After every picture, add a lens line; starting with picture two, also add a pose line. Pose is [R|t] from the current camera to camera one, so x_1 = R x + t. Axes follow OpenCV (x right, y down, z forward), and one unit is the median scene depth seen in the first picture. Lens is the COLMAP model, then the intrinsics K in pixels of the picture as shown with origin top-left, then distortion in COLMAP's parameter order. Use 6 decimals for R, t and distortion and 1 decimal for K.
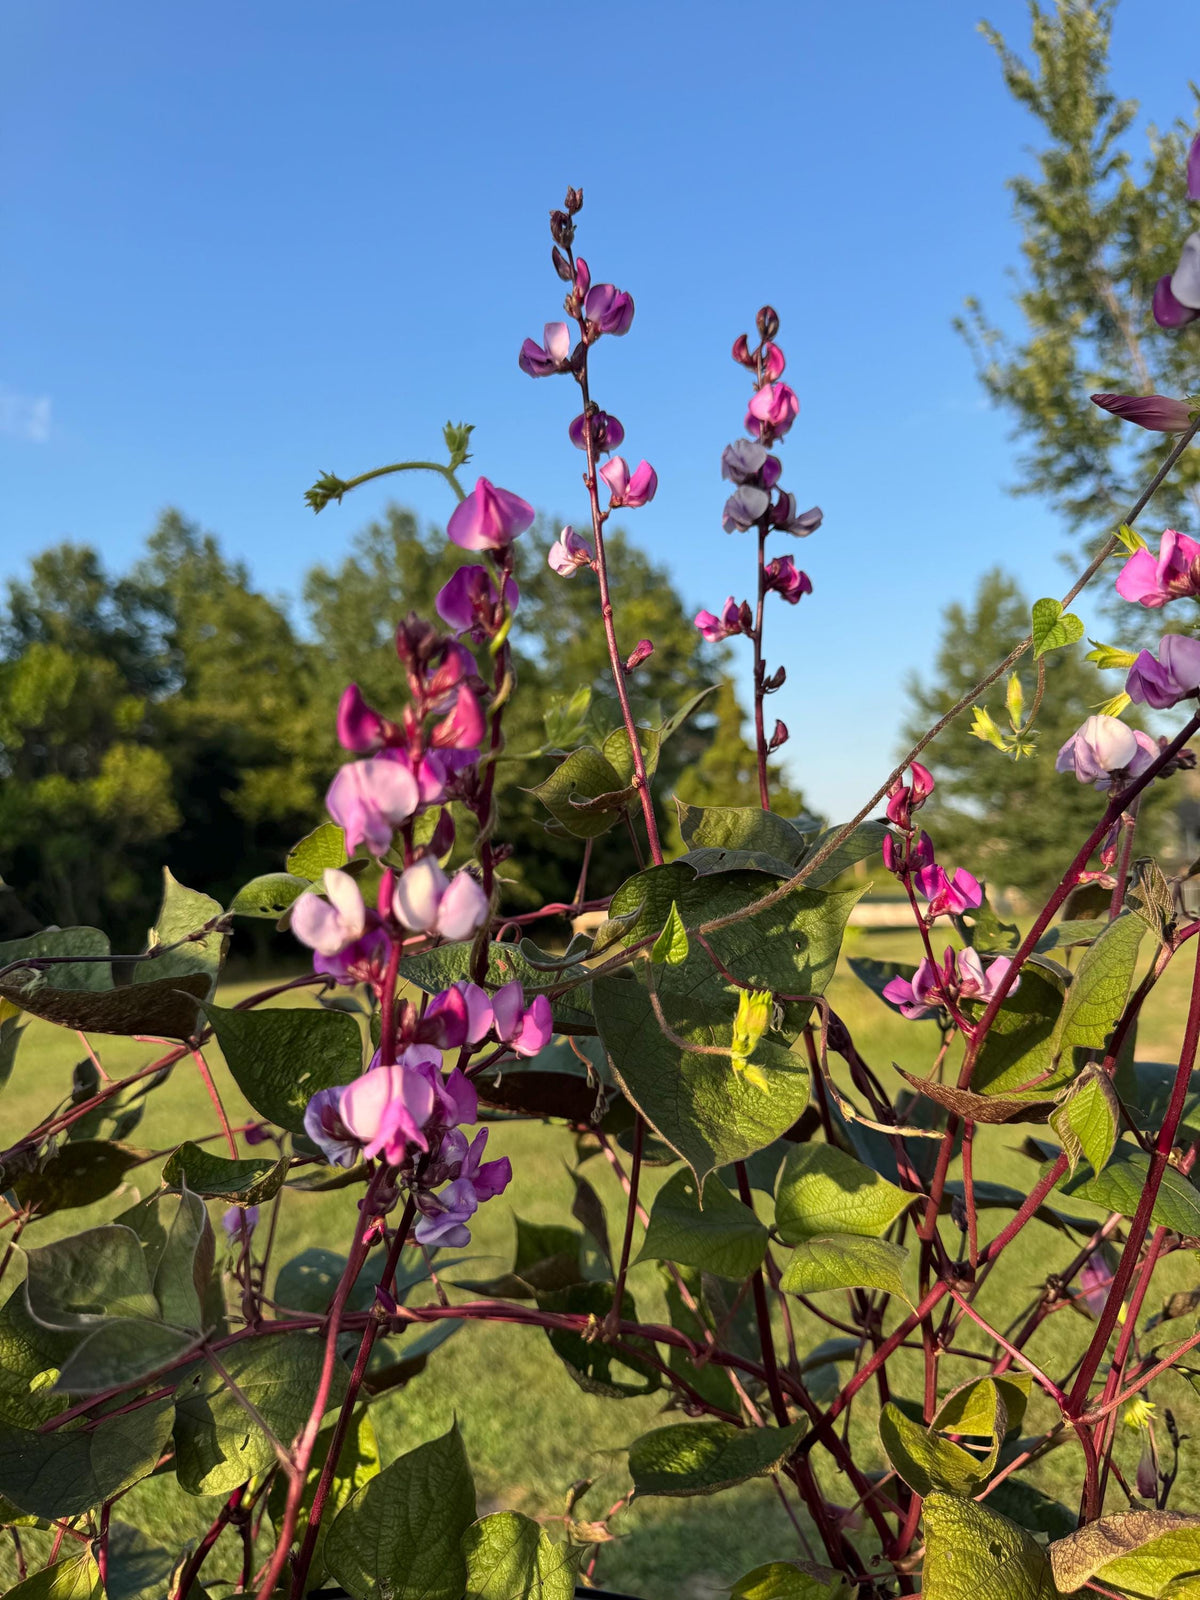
lens RADIAL K [[1125.1, 0, 587.3], [0, 1125.1, 810.3], [0, 0, 1]] dist [0.108650, -0.175210]
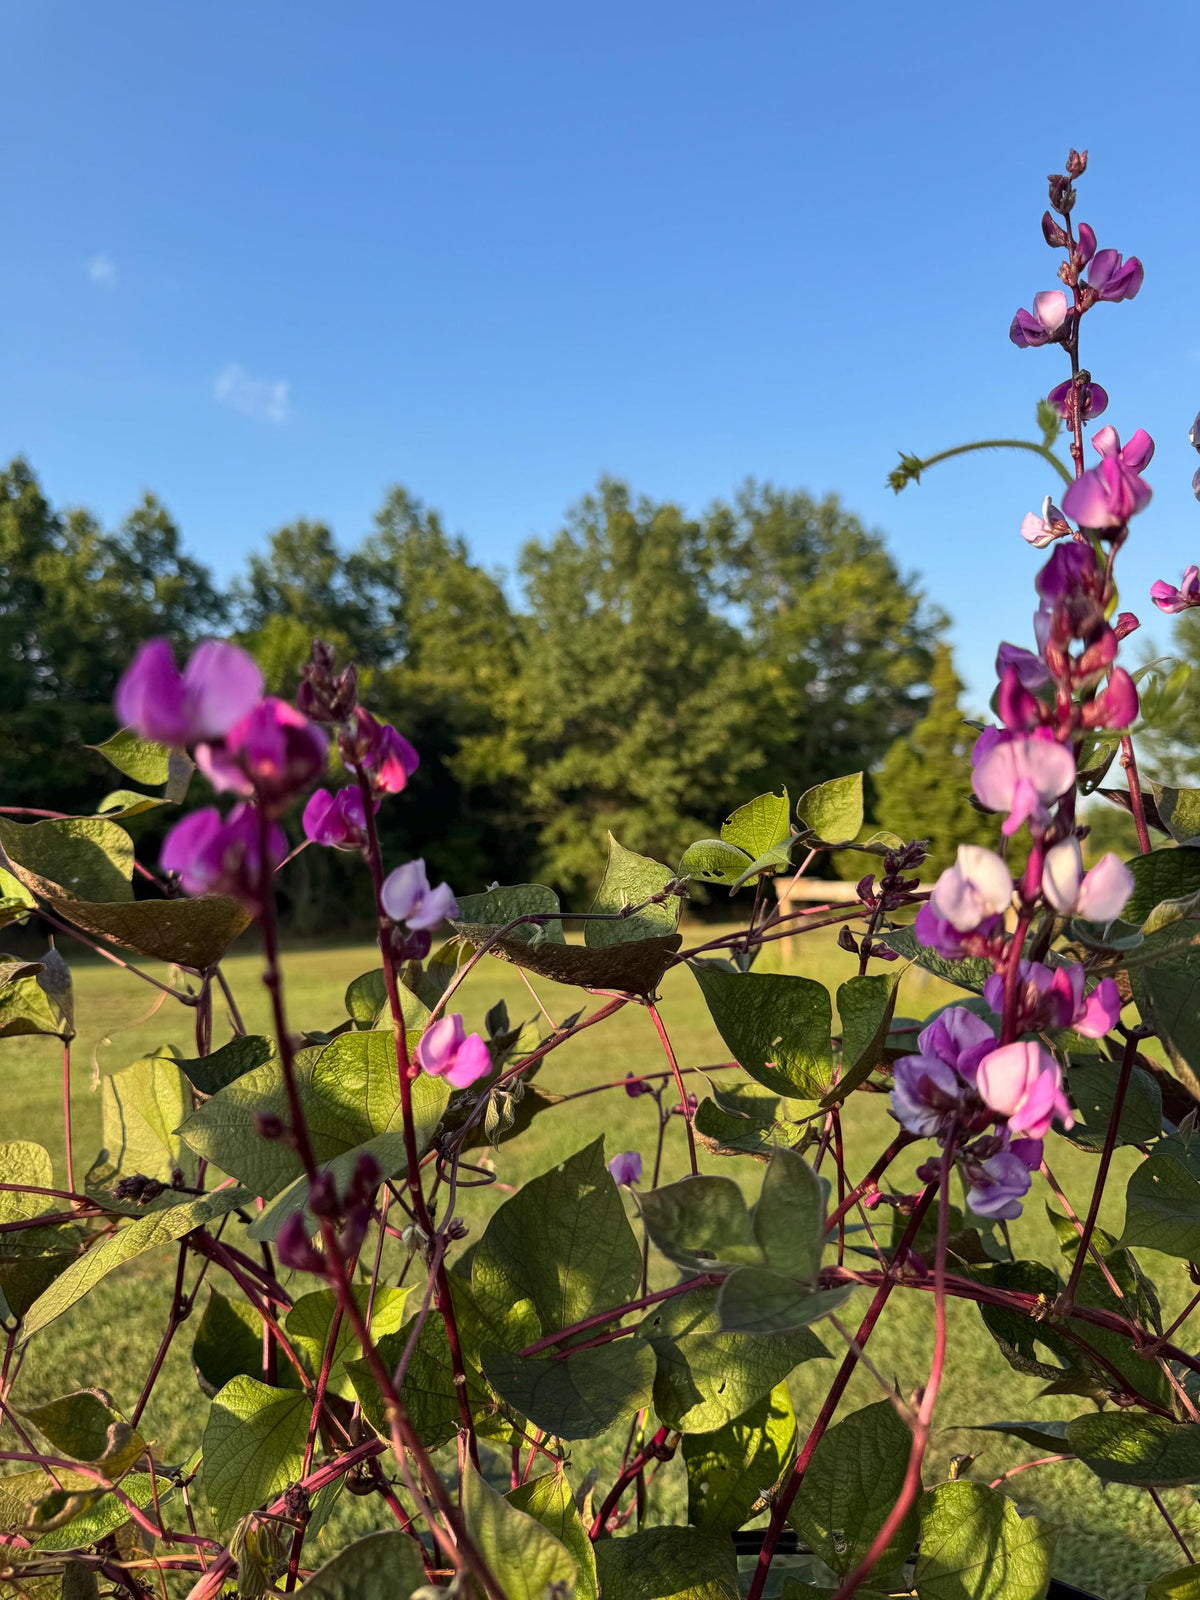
lens RADIAL K [[1118.3, 0, 604.5], [0, 1118.3, 803.6], [0, 0, 1]] dist [0.136903, -0.177541]
pose [[0.986682, 0.022604, -0.161082, -0.209338], [-0.019153, 0.999553, 0.022941, -0.001964], [0.161529, -0.019551, 0.986674, -0.037744]]
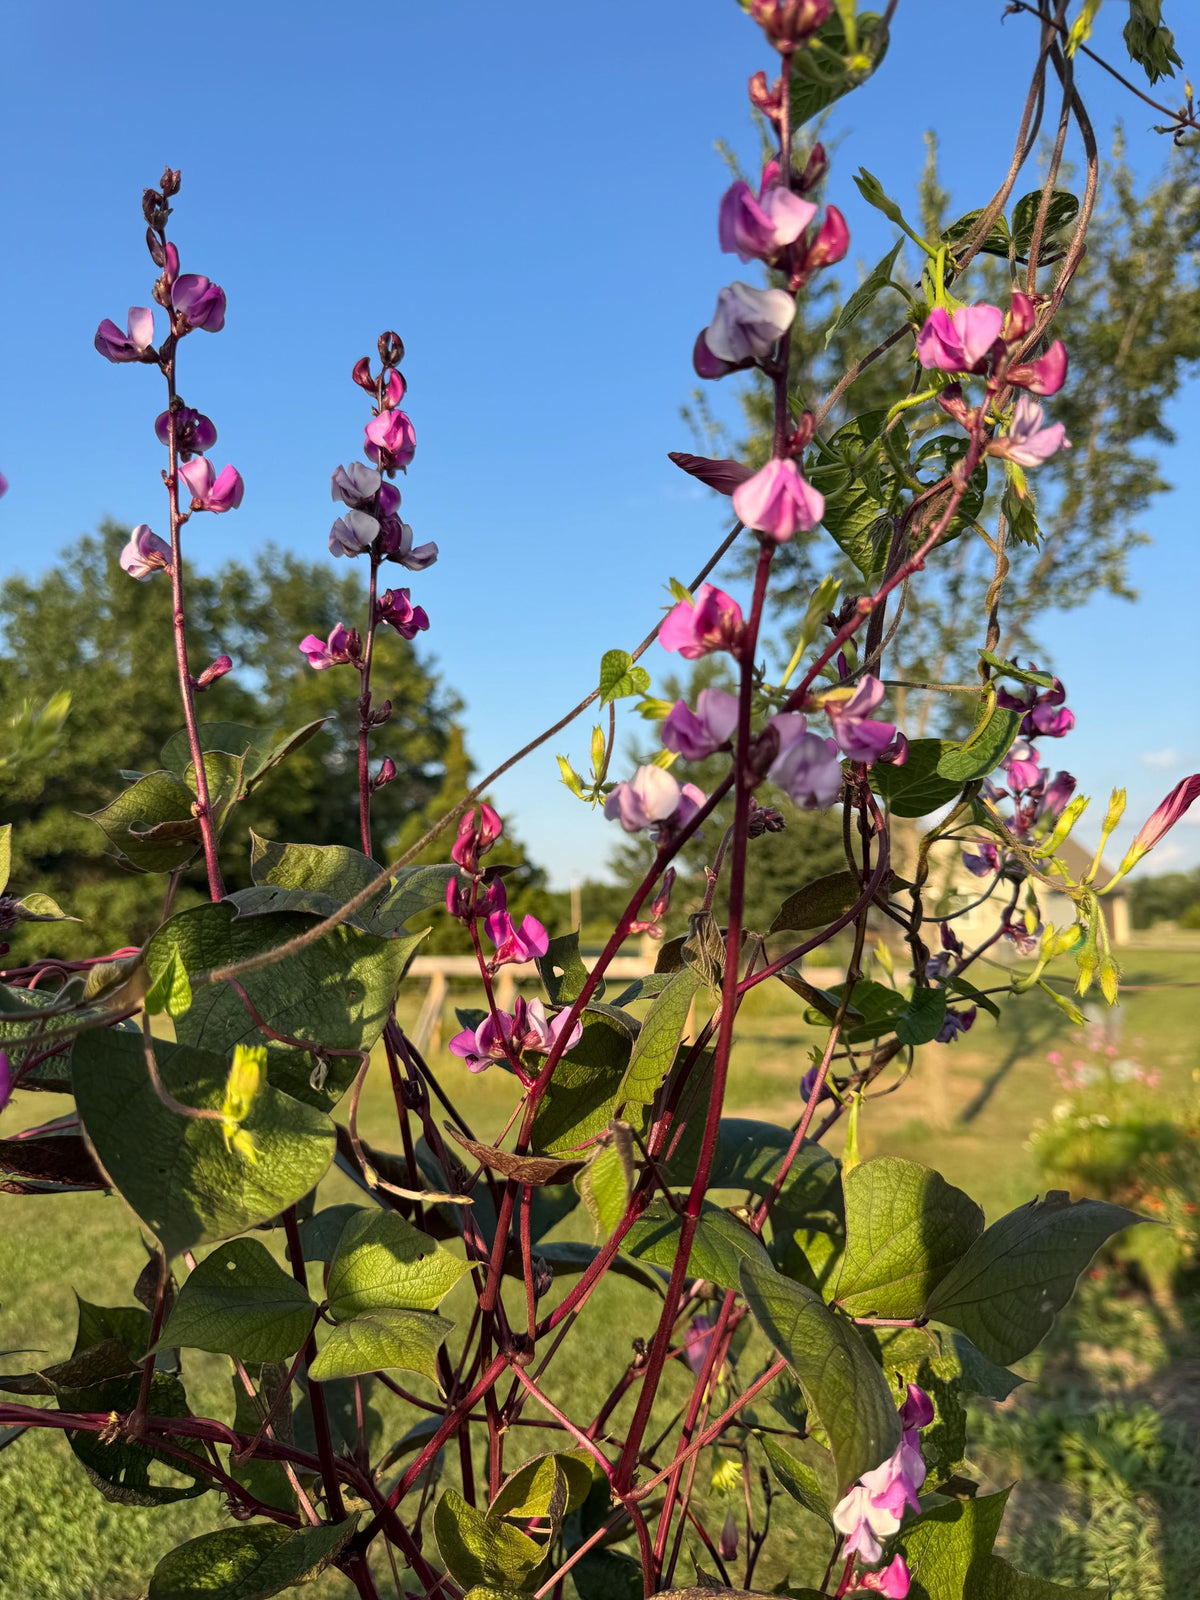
lens RADIAL K [[1130.9, 0, 575.8], [0, 1130.9, 800.5], [0, 0, 1]] dist [0.106247, -0.165033]
pose [[0.972115, 0.056577, 0.227576, 0.114211], [-0.044683, 0.997369, -0.057087, 0.004720], [-0.230207, 0.045326, 0.972086, 0.034359]]
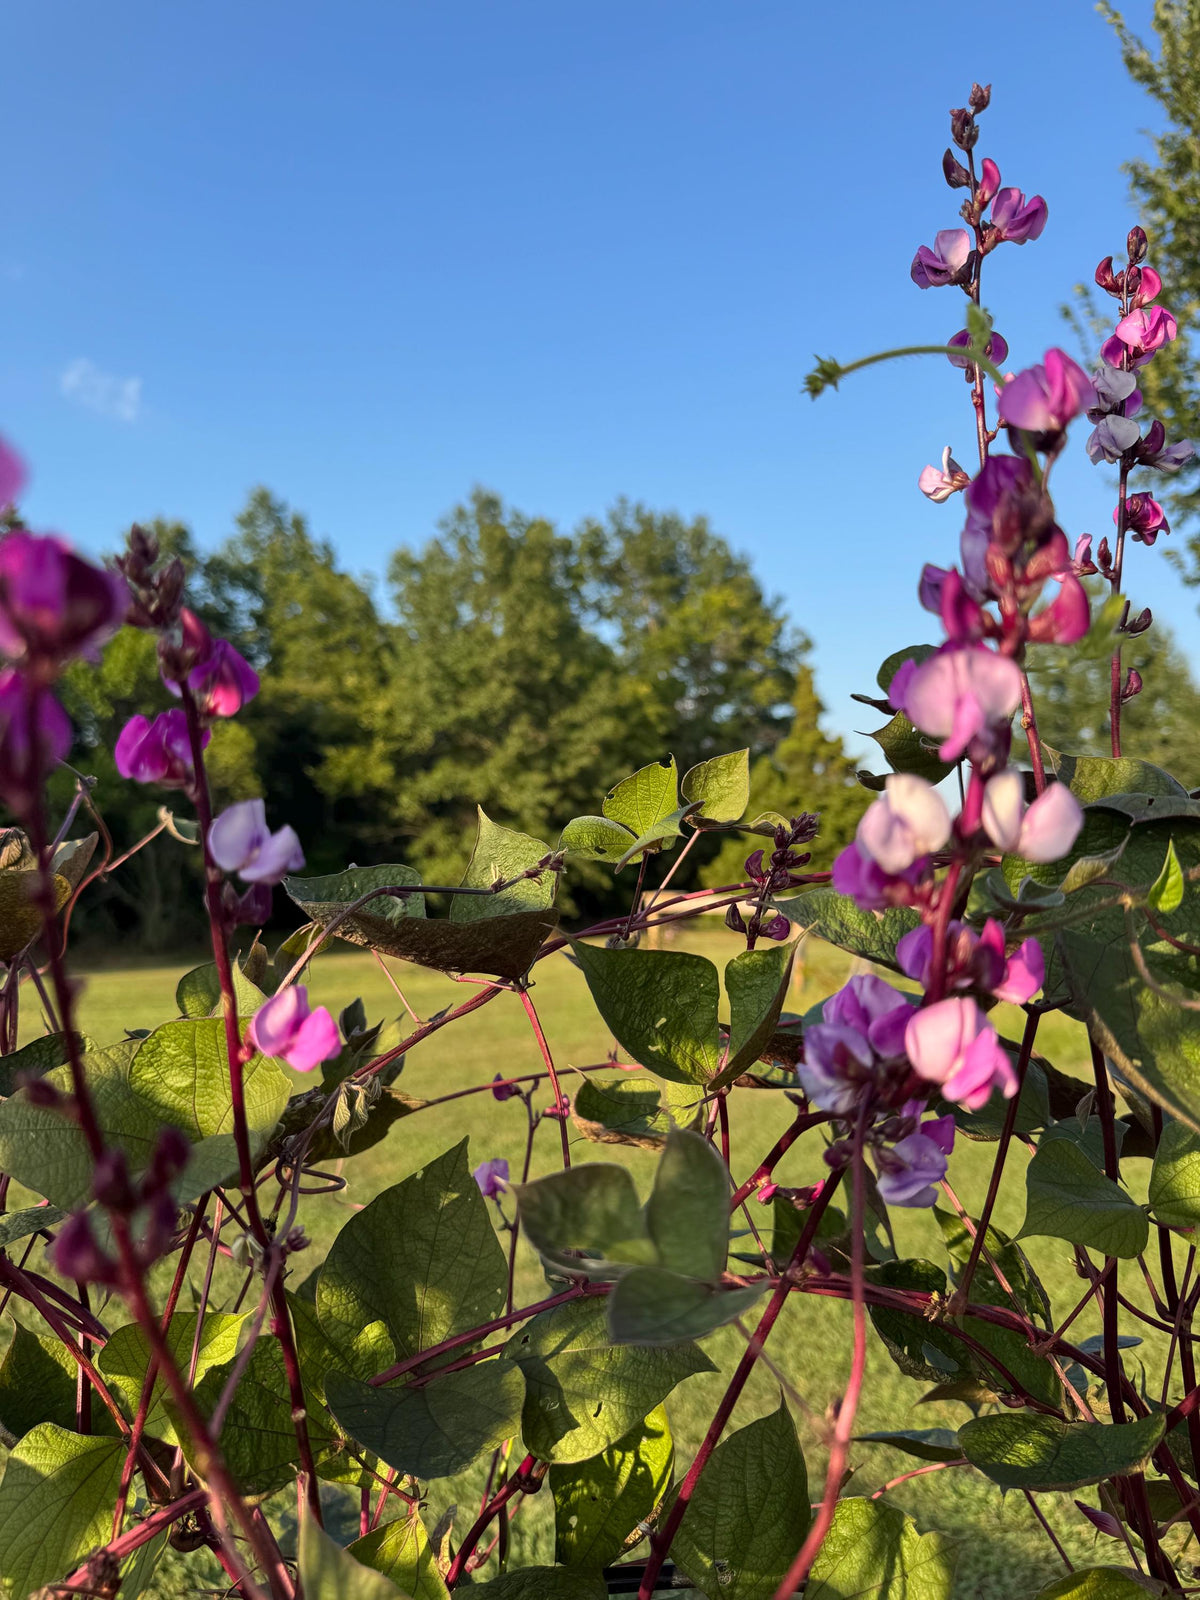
lens RADIAL K [[1118.3, 0, 604.5], [0, 1118.3, 803.6], [0, 0, 1]] dist [0.136903, -0.177541]
pose [[0.998406, 0.031622, -0.046758, -0.223594], [-0.031325, 0.999484, 0.007054, 0.039522], [0.046956, -0.005578, 0.998881, 0.046884]]
